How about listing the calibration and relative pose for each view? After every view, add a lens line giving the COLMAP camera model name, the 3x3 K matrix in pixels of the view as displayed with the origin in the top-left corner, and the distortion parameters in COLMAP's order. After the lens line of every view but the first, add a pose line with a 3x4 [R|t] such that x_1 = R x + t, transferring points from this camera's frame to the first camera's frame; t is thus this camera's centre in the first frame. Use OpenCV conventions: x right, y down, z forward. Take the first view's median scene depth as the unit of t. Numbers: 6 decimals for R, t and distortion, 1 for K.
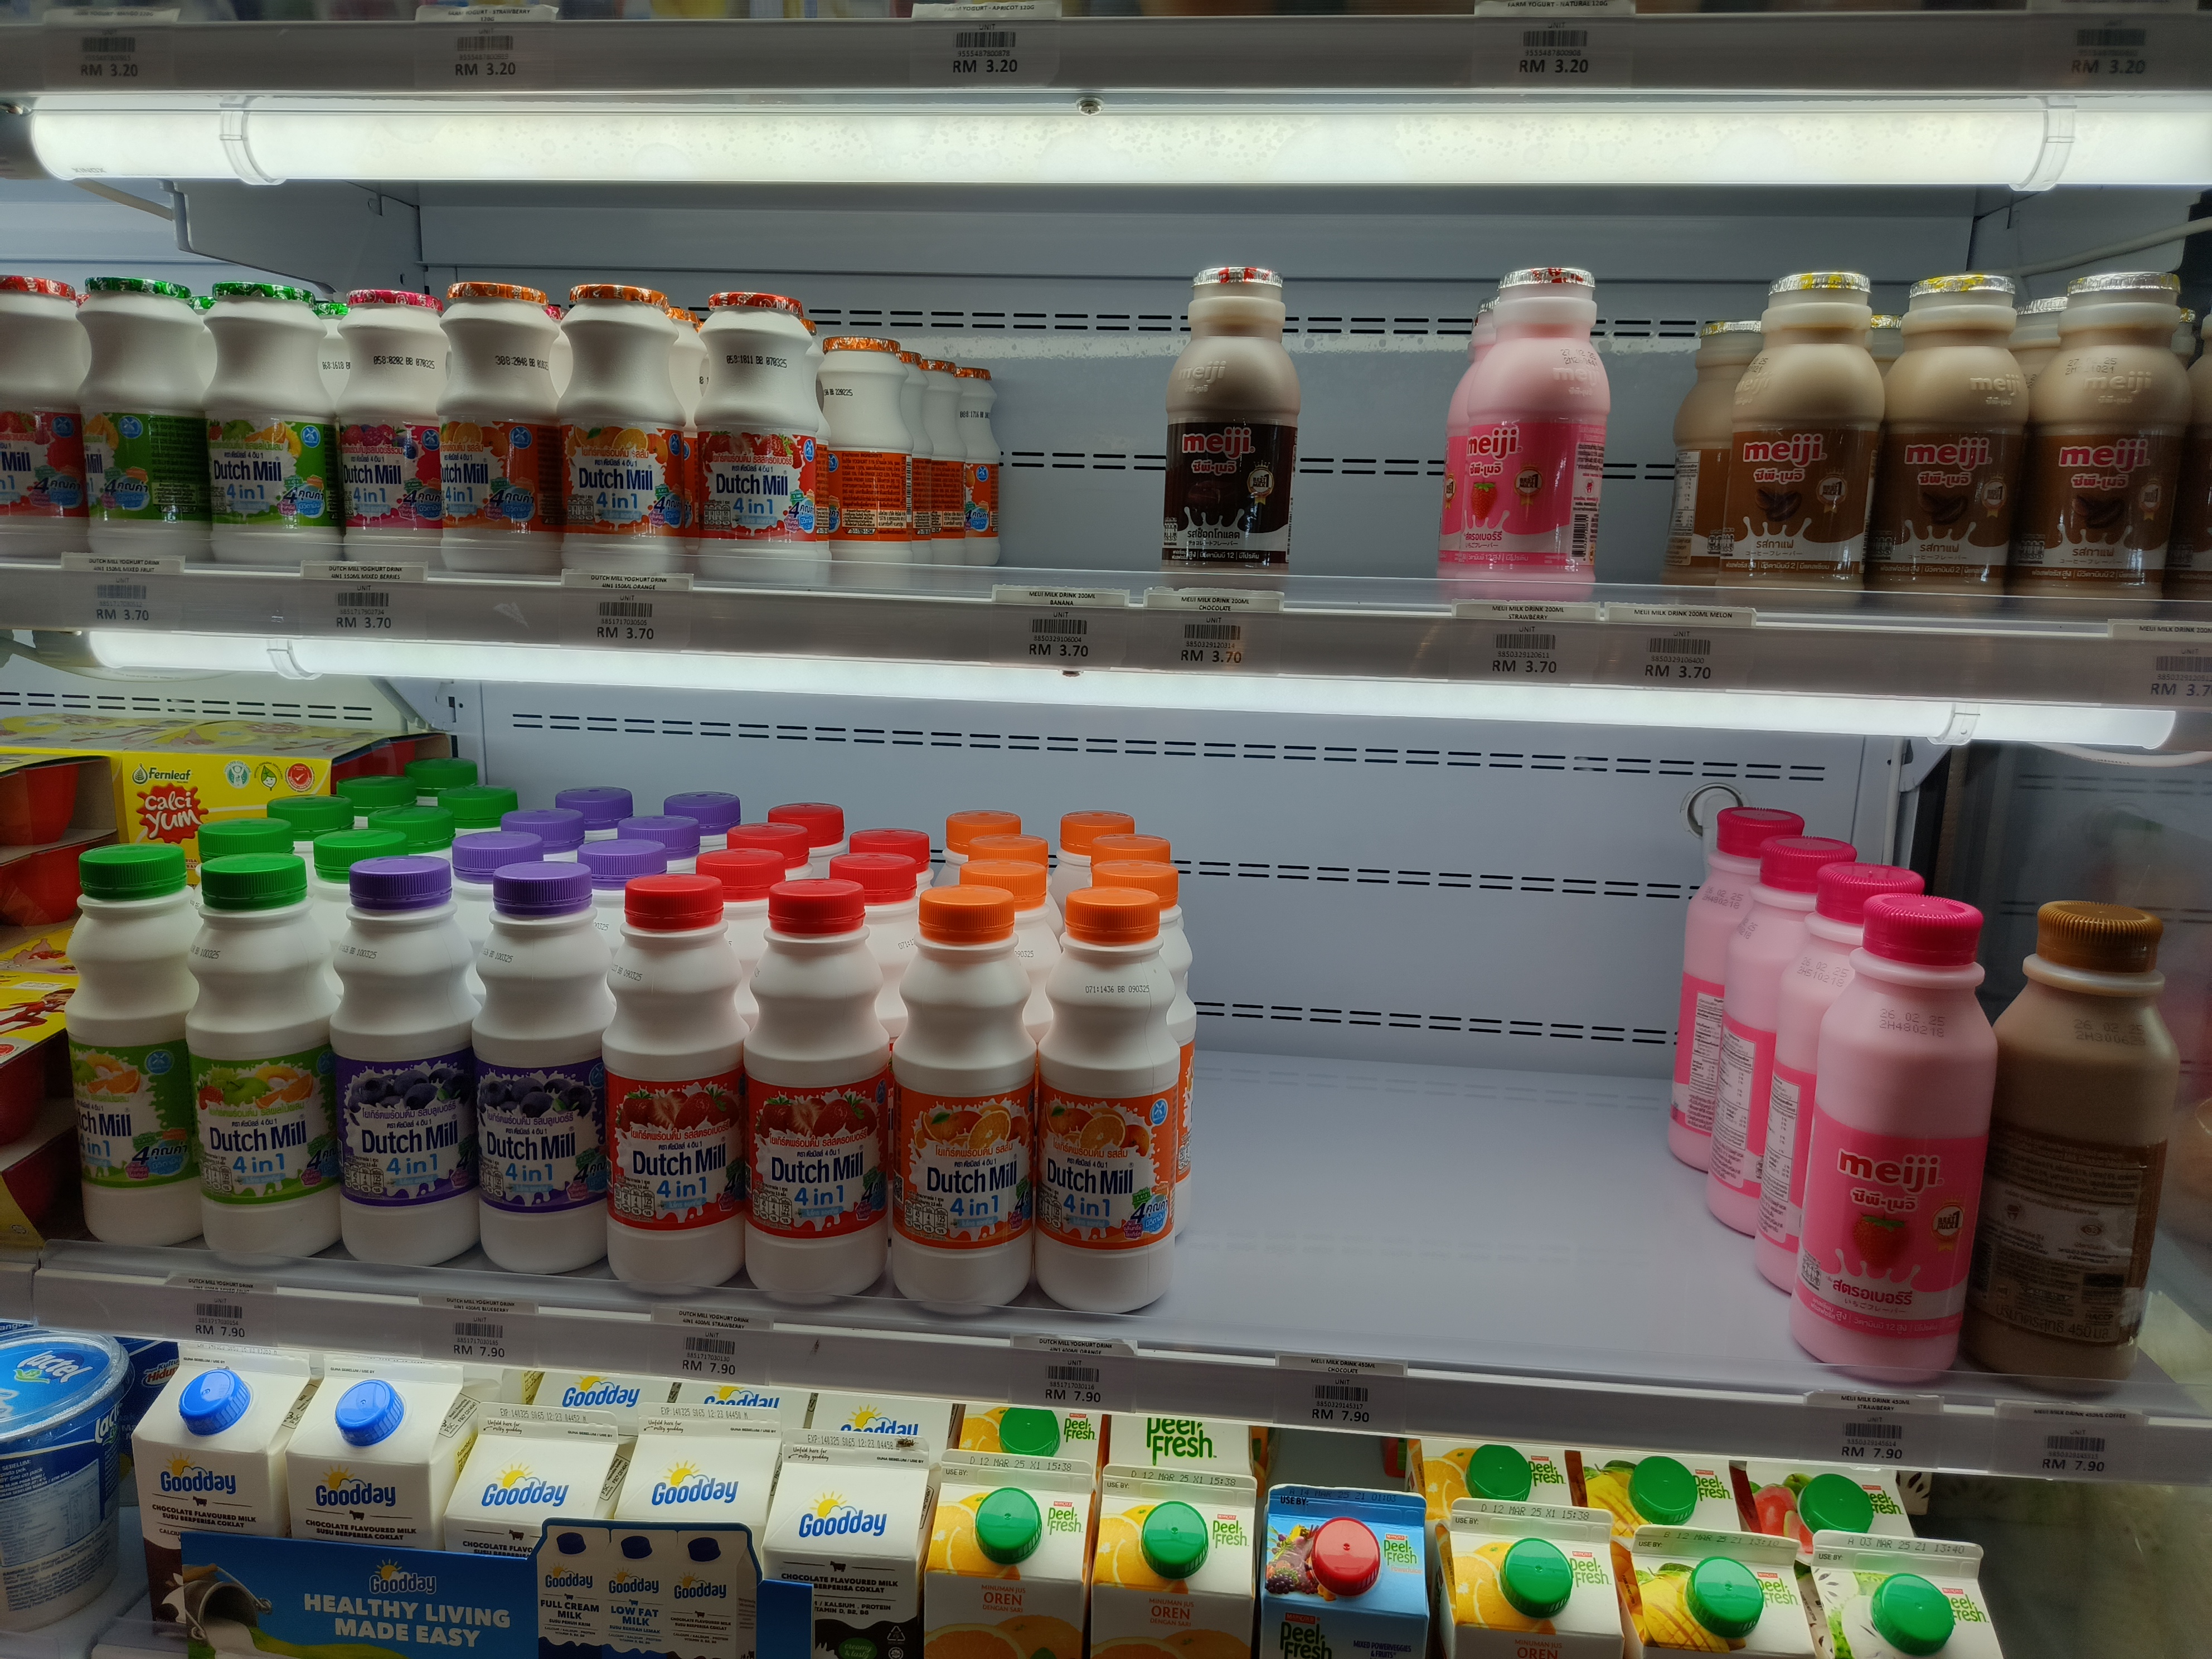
lens RADIAL K [[1544.0, 0, 1103.3], [0, 1544.0, 833.3], [0, 0, 1]] dist [0.027049, -0.032719]
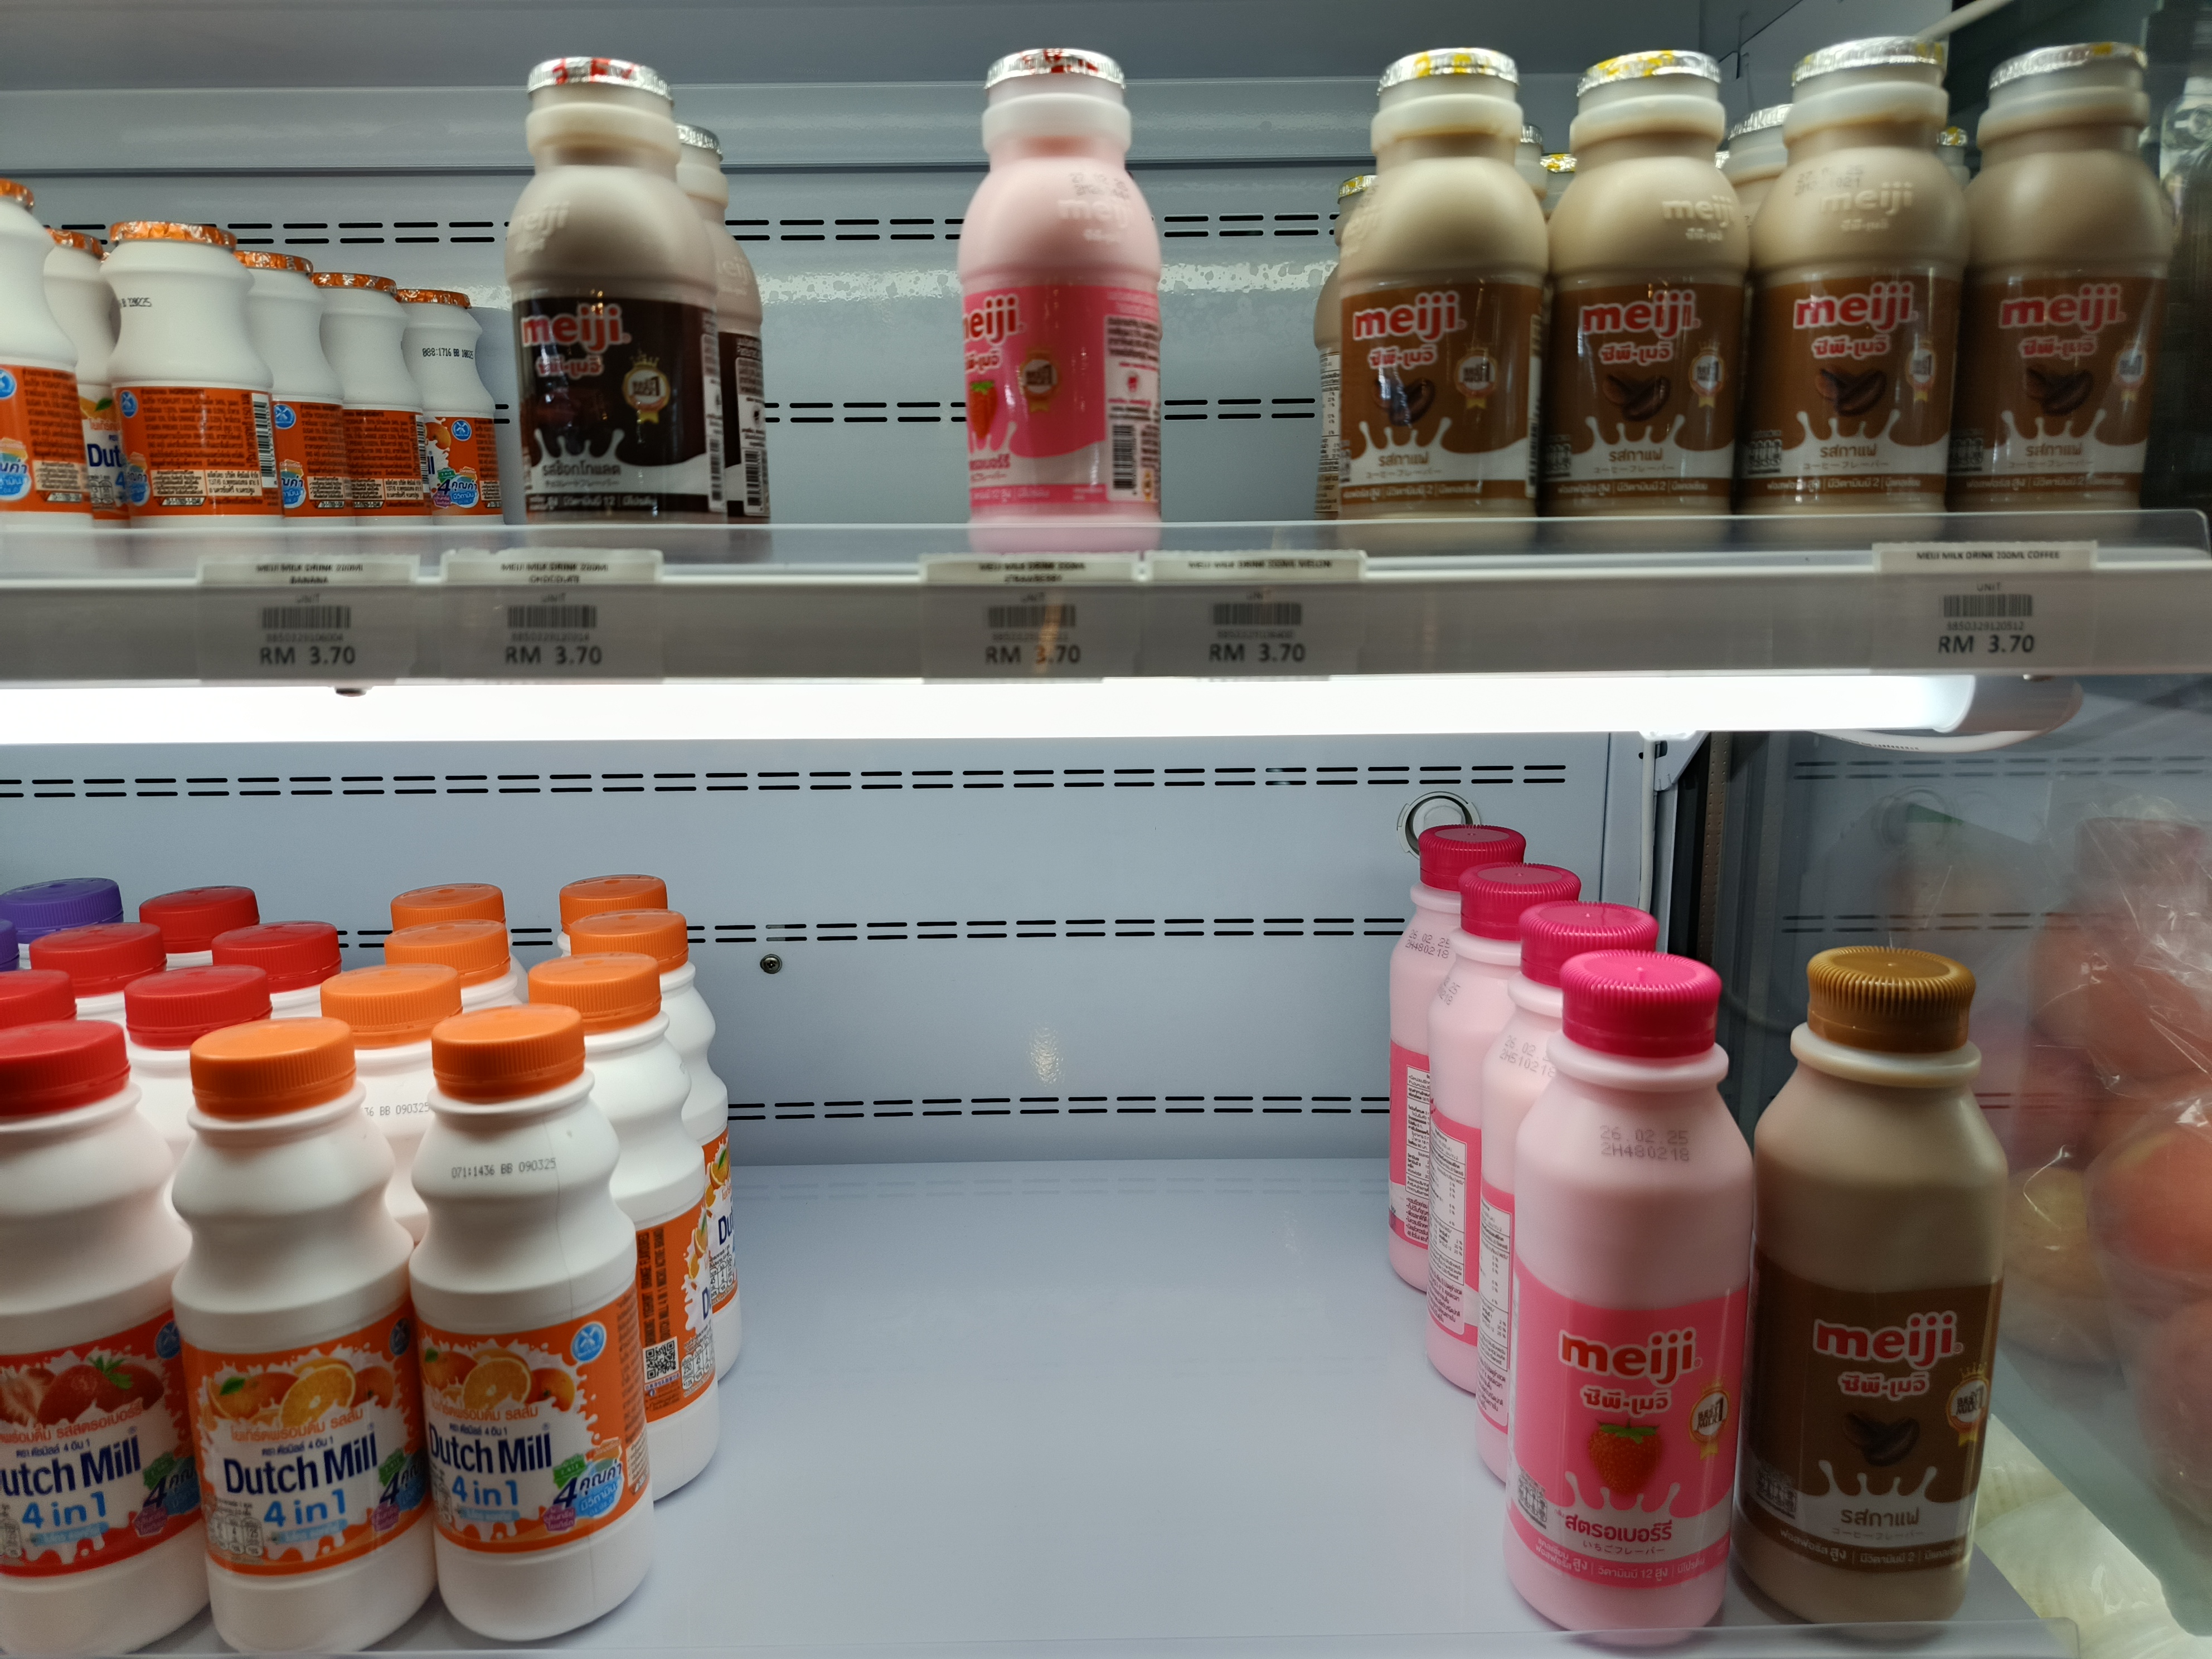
lens RADIAL K [[1544.0, 0, 1101.4], [0, 1544.0, 821.7], [0, 0, 1]] dist [0.027049, -0.032719]
pose [[0.993853, -0.053012, 0.097195, 0.206458], [0.054174, 0.998488, -0.009357, -0.026343], [-0.096552, 0.014564, 0.995221, 0.310528]]
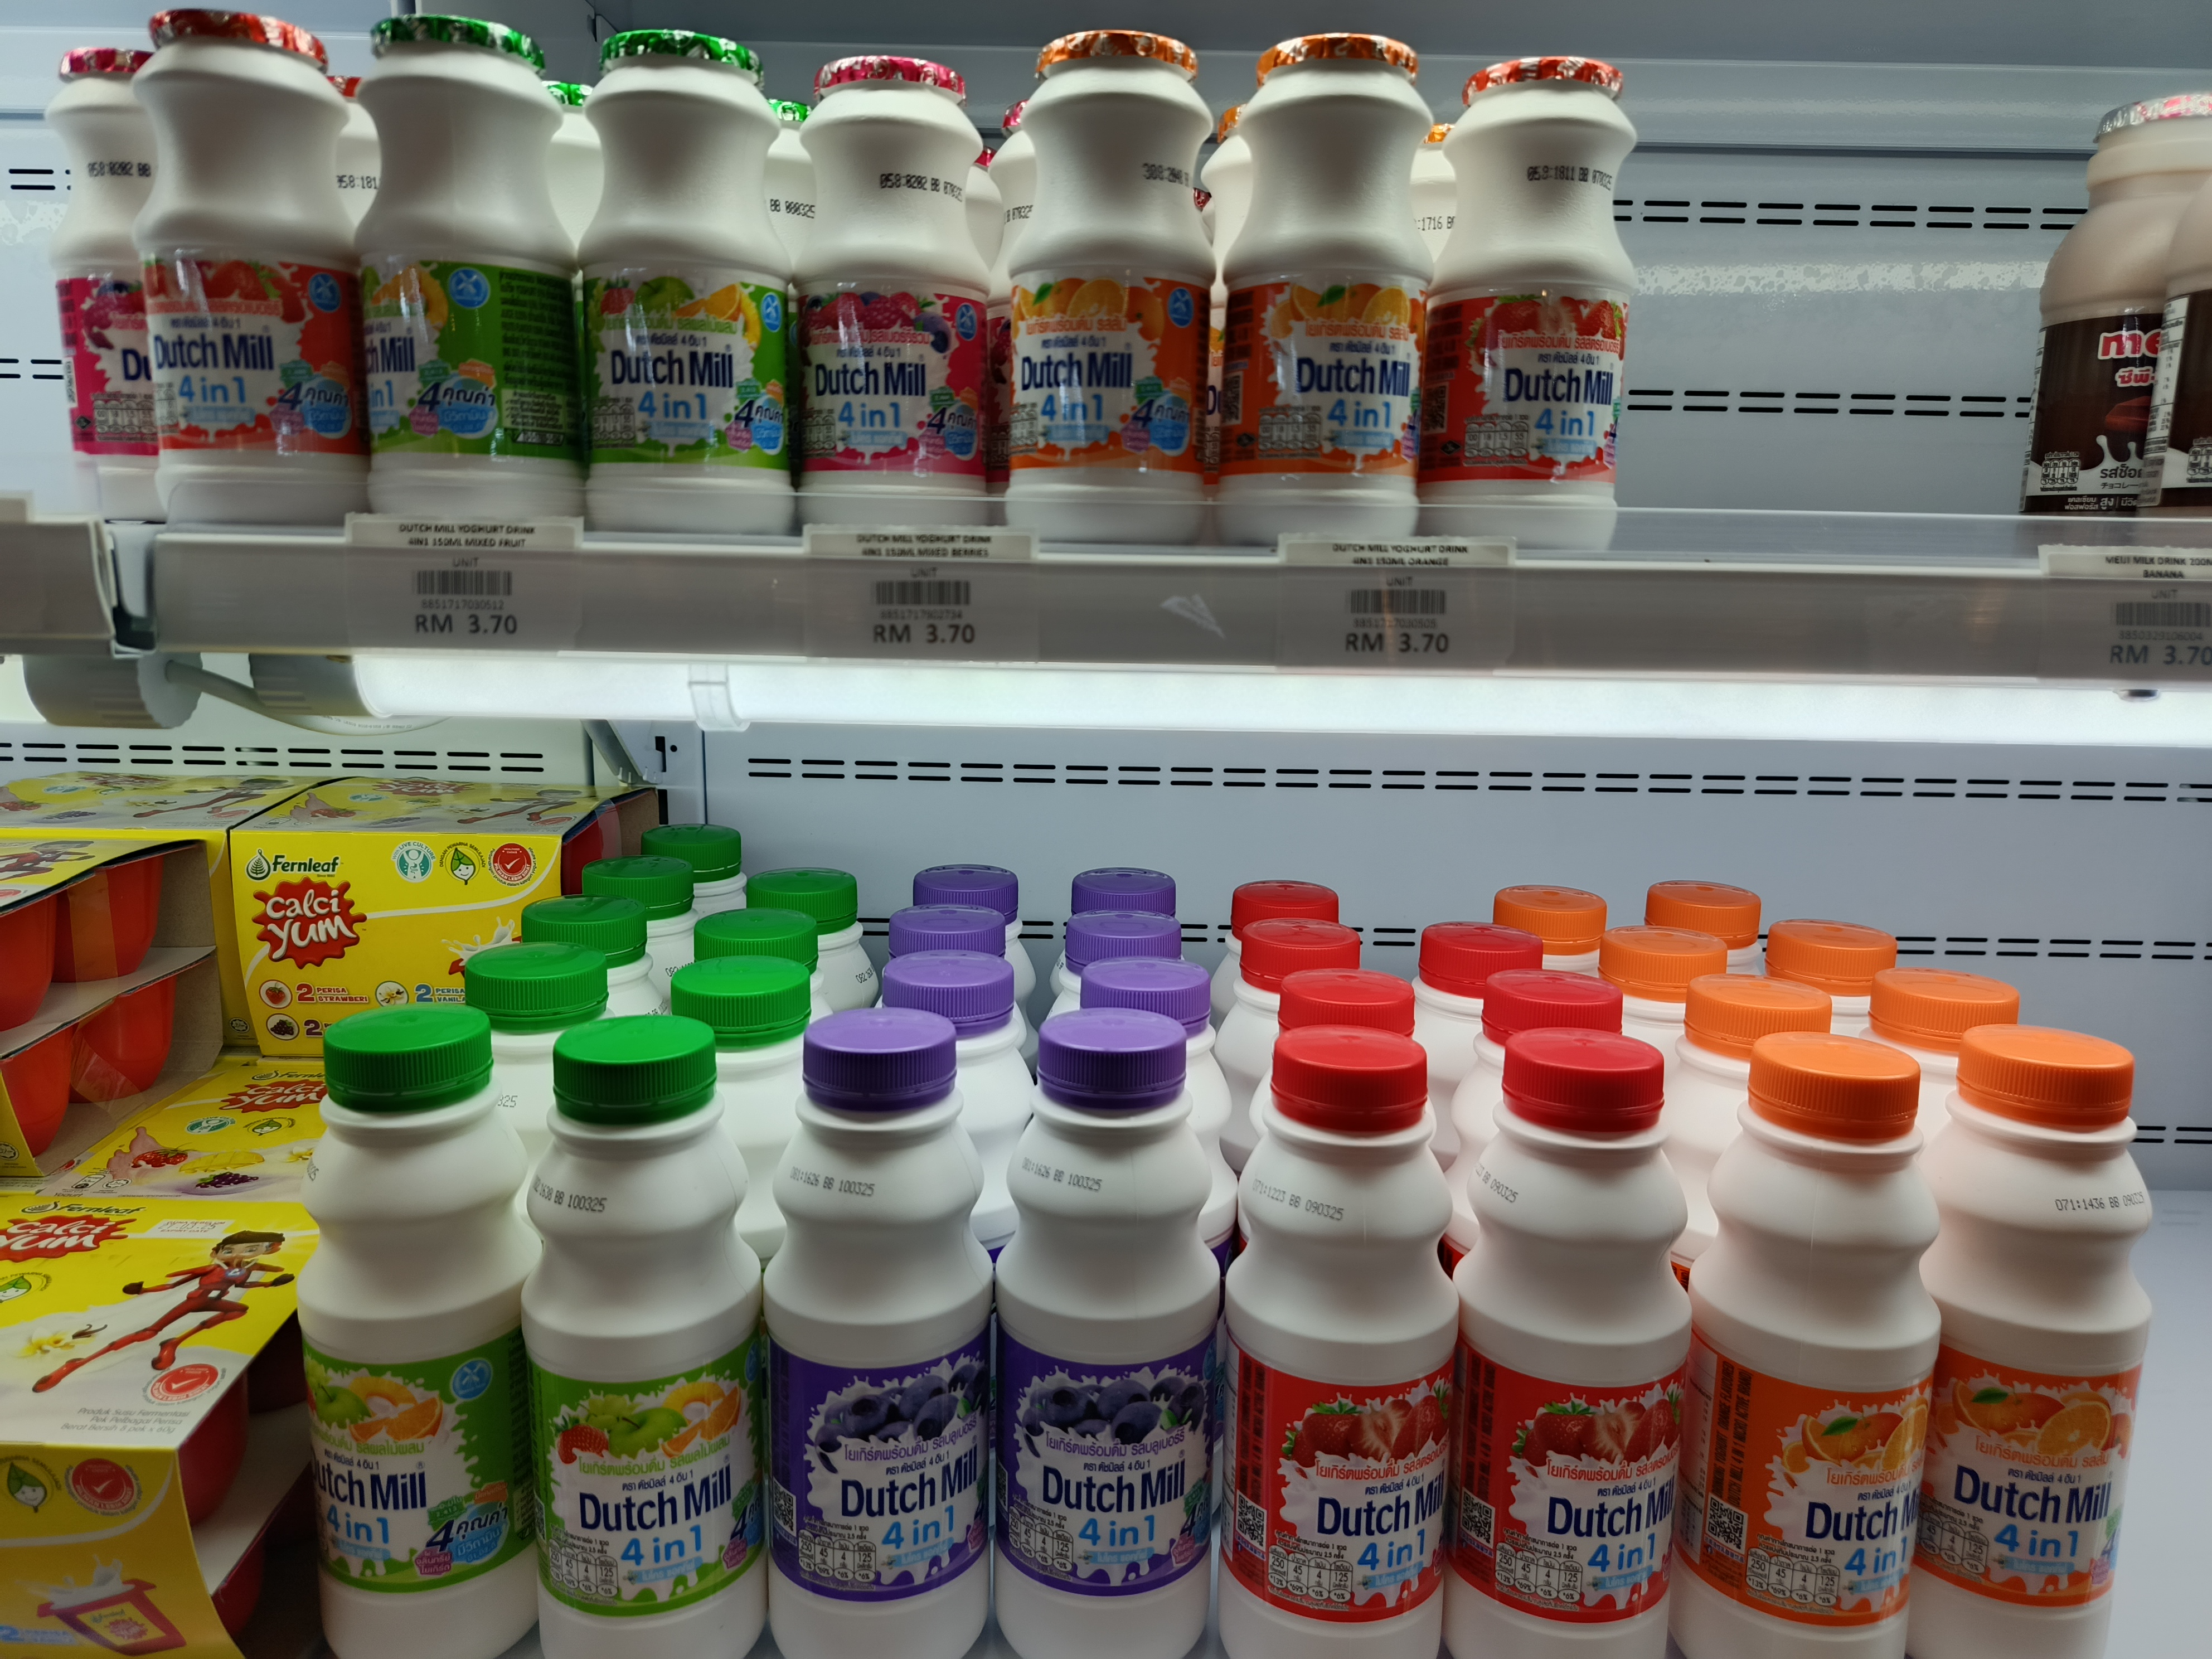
lens RADIAL K [[1544.0, 0, 1093.5], [0, 1544.0, 835.8], [0, 0, 1]] dist [0.027049, -0.032719]
pose [[0.995092, -0.026988, 0.095201, -0.451584], [0.027160, 0.999631, -0.000507, -0.056744], [-0.095152, 0.003090, 0.995458, 0.413433]]
